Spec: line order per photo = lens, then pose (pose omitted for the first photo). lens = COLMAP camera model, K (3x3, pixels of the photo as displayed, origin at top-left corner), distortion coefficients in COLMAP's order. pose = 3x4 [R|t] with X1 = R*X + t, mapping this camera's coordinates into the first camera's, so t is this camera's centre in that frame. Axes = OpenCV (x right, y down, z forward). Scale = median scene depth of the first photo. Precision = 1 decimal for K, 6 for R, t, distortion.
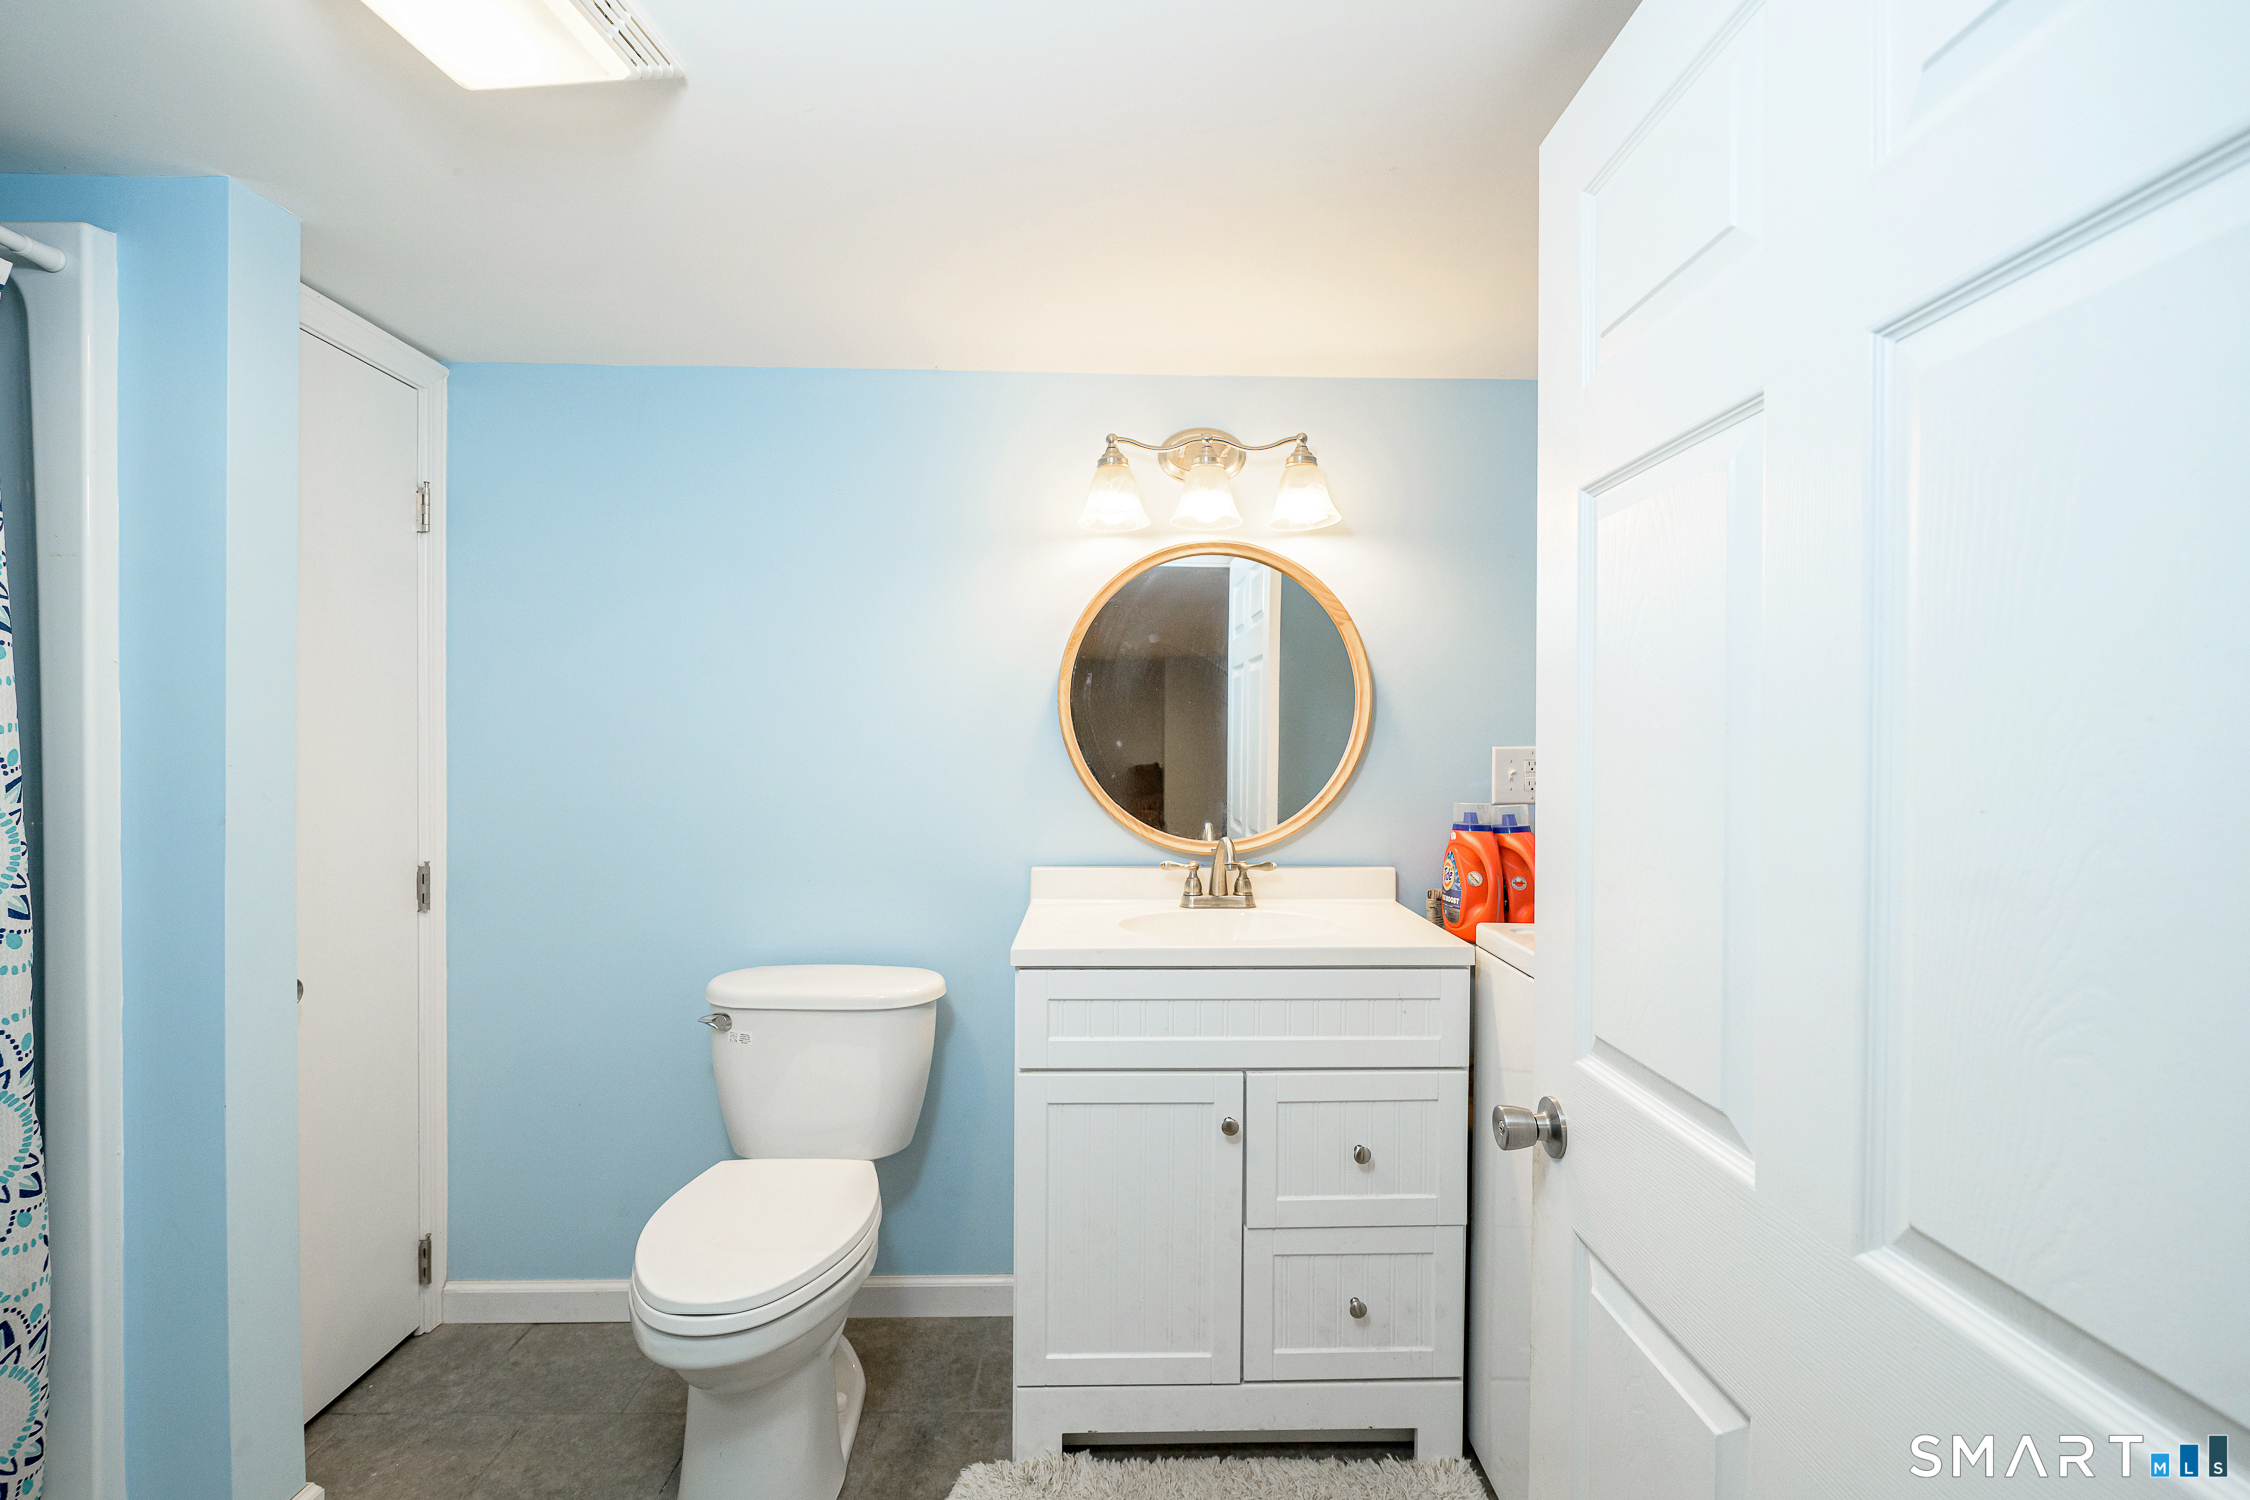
lens RADIAL K [[988.2, 0, 1142.8], [0, 988.2, 757.2], [0, 0, 1]] dist [-0.005313, -0.001547]
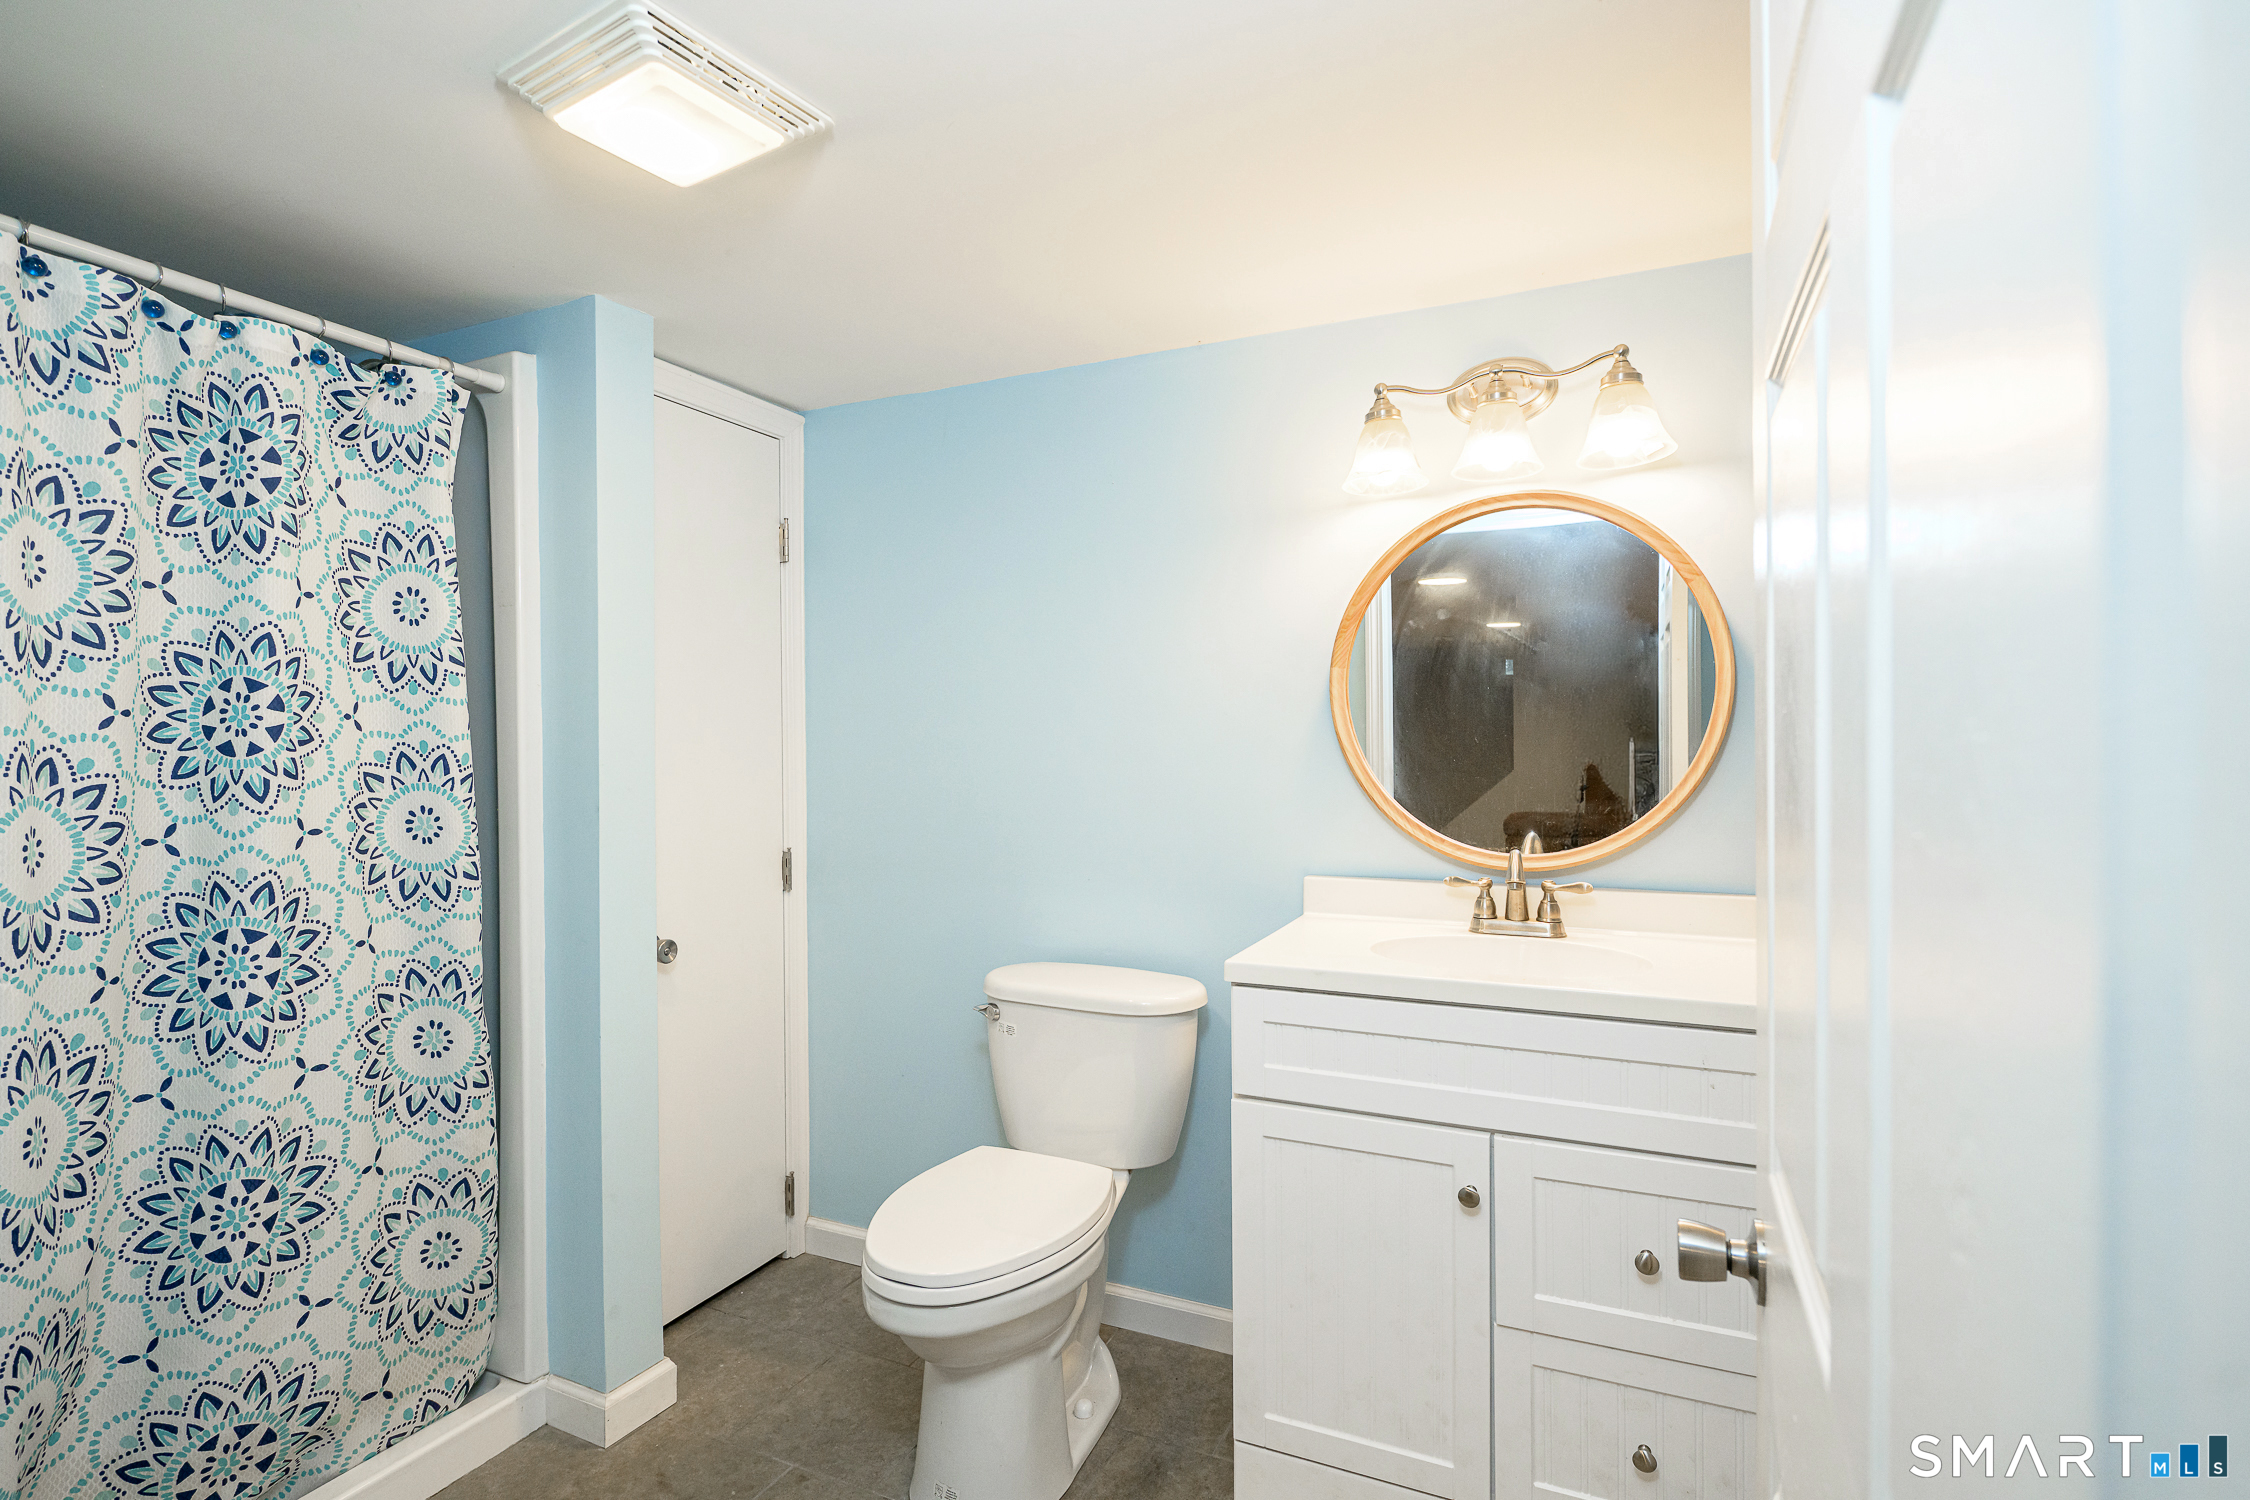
lens RADIAL K [[1082.3, 0, 1126.7], [0, 1082.3, 752.3], [0, 0, 1]] dist [-0.005143, -0.000913]
pose [[0.895018, -0.005919, -0.445991, 0.202452], [0.005362, 0.999982, -0.002511, -0.000251], [0.445999, -0.000143, 0.895034, 0.046795]]
